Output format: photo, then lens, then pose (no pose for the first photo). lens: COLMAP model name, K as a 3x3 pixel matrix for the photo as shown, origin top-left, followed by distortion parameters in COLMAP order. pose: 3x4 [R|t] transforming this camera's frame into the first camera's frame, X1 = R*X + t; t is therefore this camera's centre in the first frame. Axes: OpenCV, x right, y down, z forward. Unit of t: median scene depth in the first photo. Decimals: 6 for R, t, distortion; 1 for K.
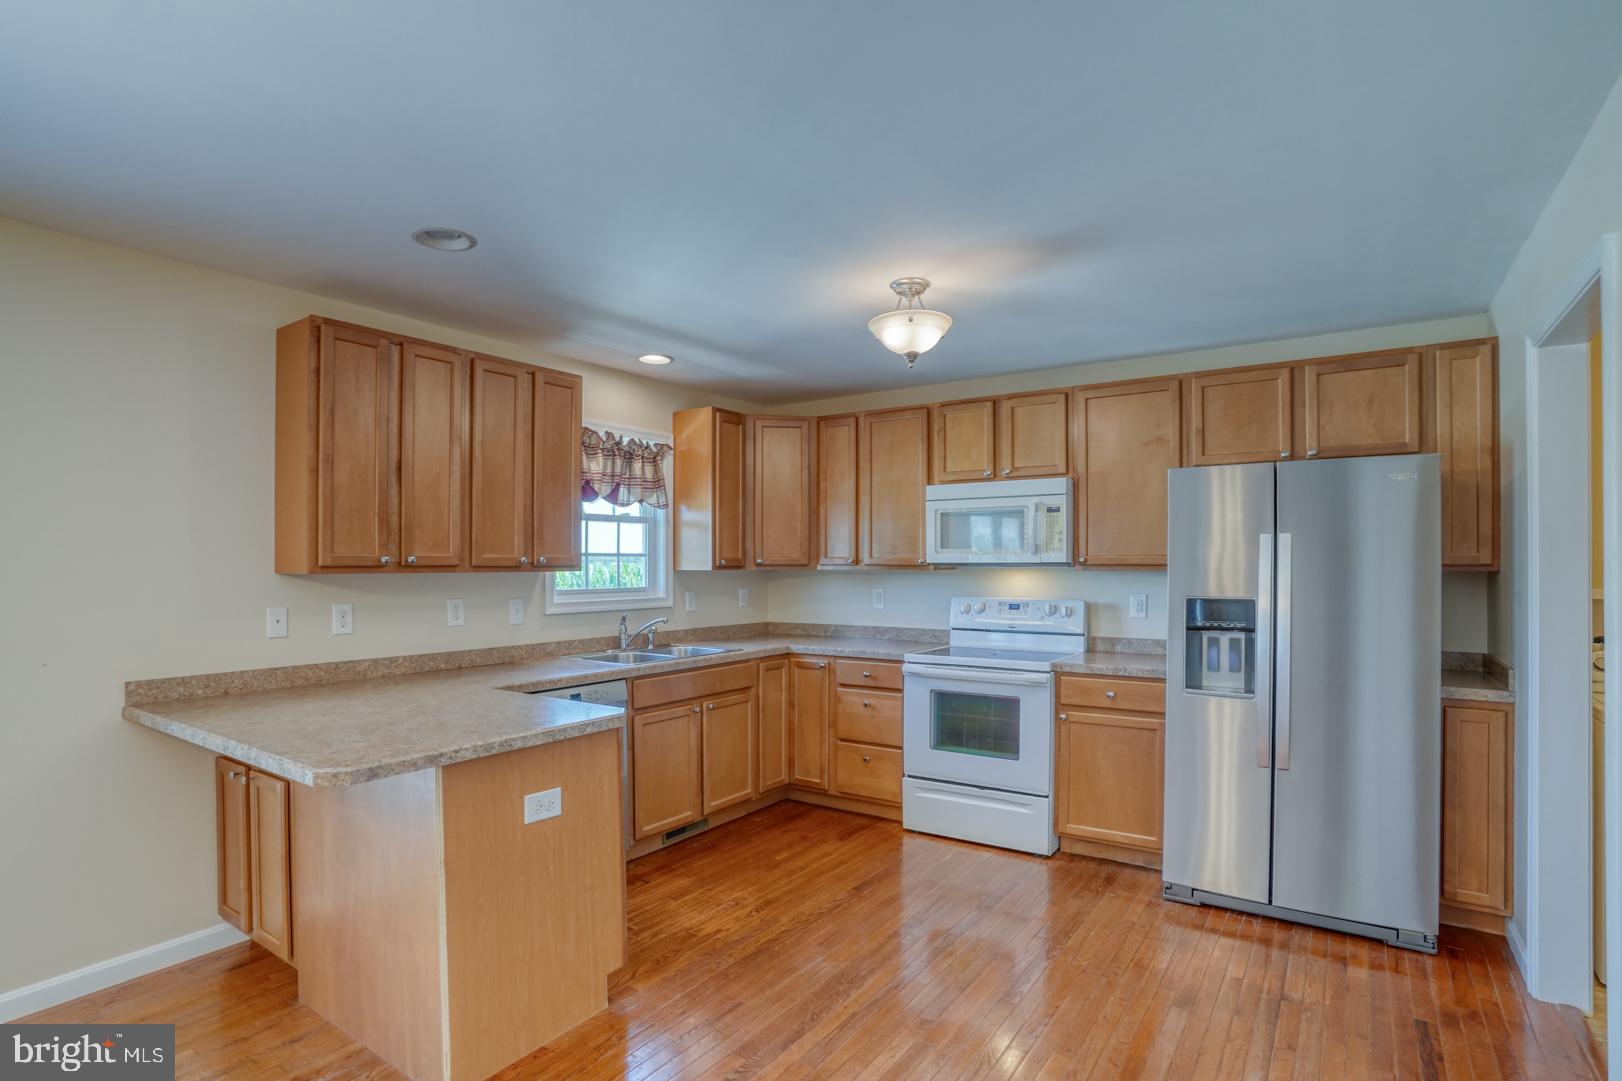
lens RADIAL K [[805.8, 0, 806.4], [0, 805.8, 561.0], [0, 0, 1]] dist [-0.085561, 0.041432]
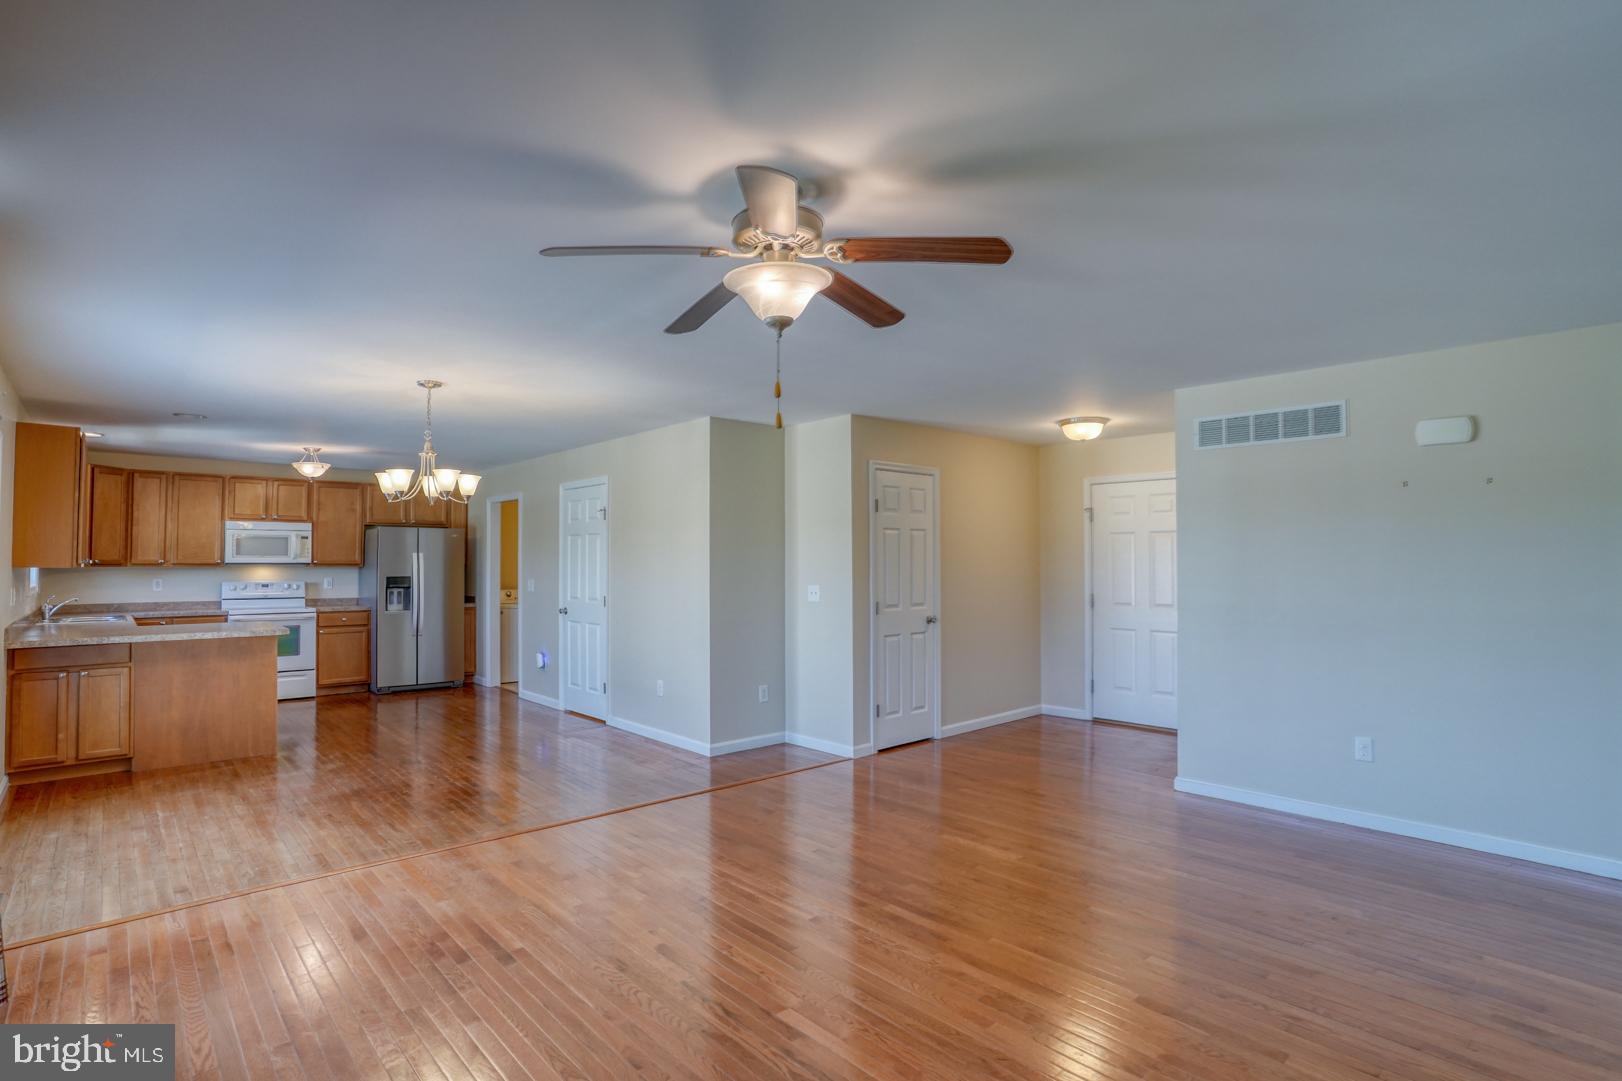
lens RADIAL K [[800.2, 0, 811.0], [0, 800.2, 540.5], [0, 0, 1]] dist [-0.083850, 0.040918]
pose [[0.219085, 0.027906, 0.975307, -1.417498], [-0.001851, 0.999601, -0.028185, -0.001528], [-0.975704, 0.004370, 0.219049, -0.768809]]
